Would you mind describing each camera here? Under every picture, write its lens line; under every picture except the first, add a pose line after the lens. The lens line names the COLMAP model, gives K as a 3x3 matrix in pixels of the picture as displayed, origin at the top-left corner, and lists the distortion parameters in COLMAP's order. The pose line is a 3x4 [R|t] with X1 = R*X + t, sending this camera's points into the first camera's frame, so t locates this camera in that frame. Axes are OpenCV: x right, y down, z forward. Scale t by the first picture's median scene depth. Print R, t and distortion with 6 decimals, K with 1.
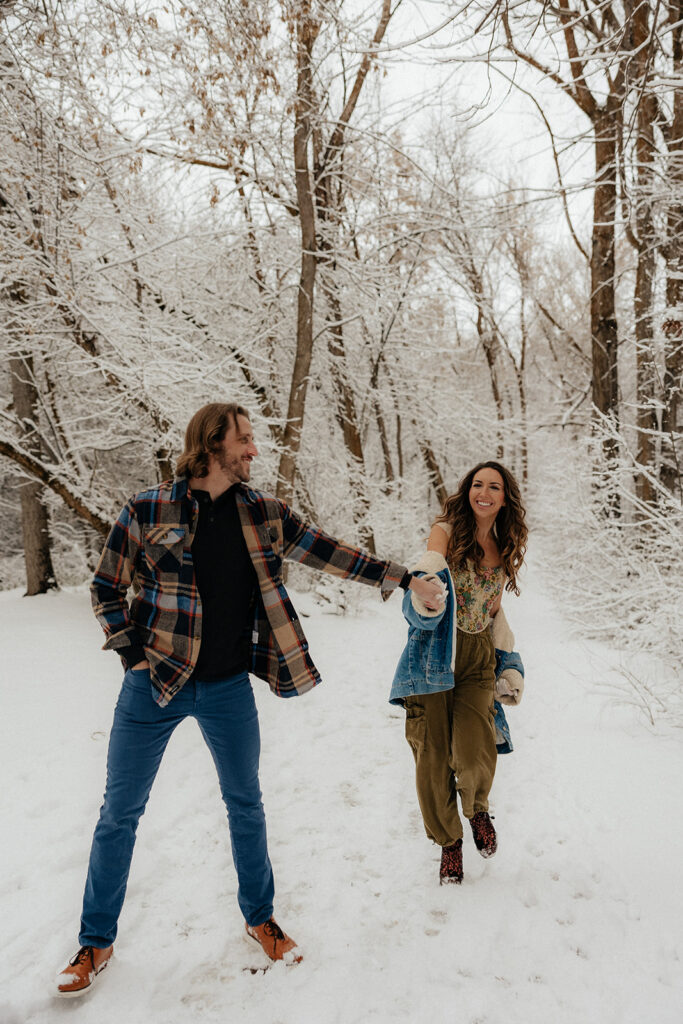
lens RADIAL K [[1173.8, 0, 341.5], [0, 1173.8, 512.0], [0, 0, 1]] dist [0.008308, 0.005042]
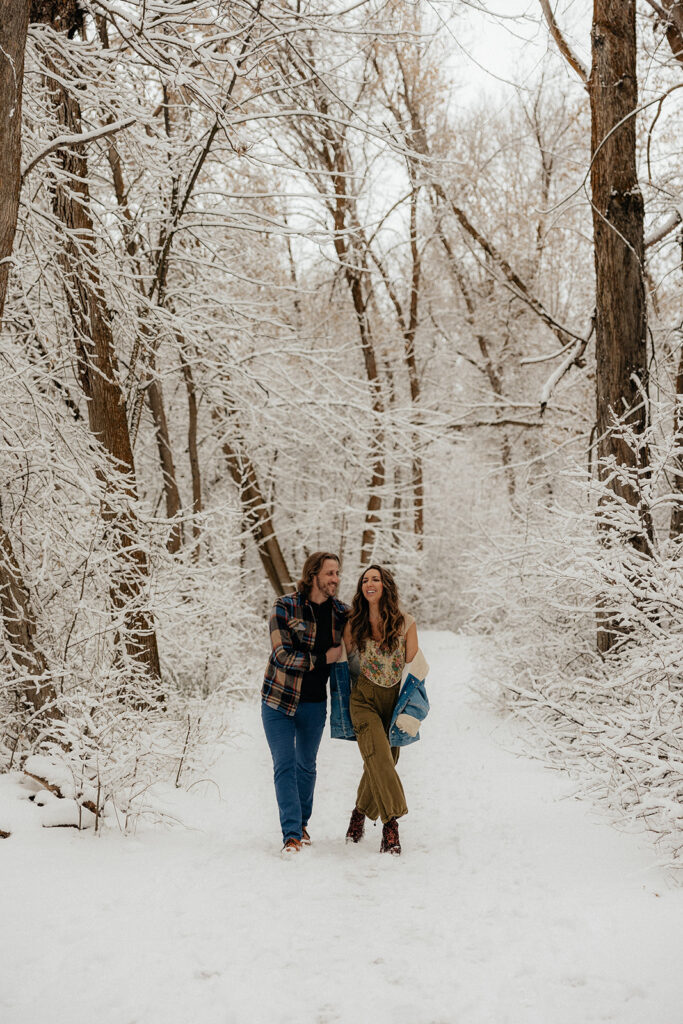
lens RADIAL K [[1402.6, 0, 349.0], [0, 1402.6, 527.1], [0, 0, 1]] dist [-0.006122, 0.020171]
pose [[0.976989, 0.003276, 0.213267, -0.015581], [0.009499, 0.998222, -0.058849, 0.011731], [-0.213080, 0.059521, 0.975220, 0.464870]]
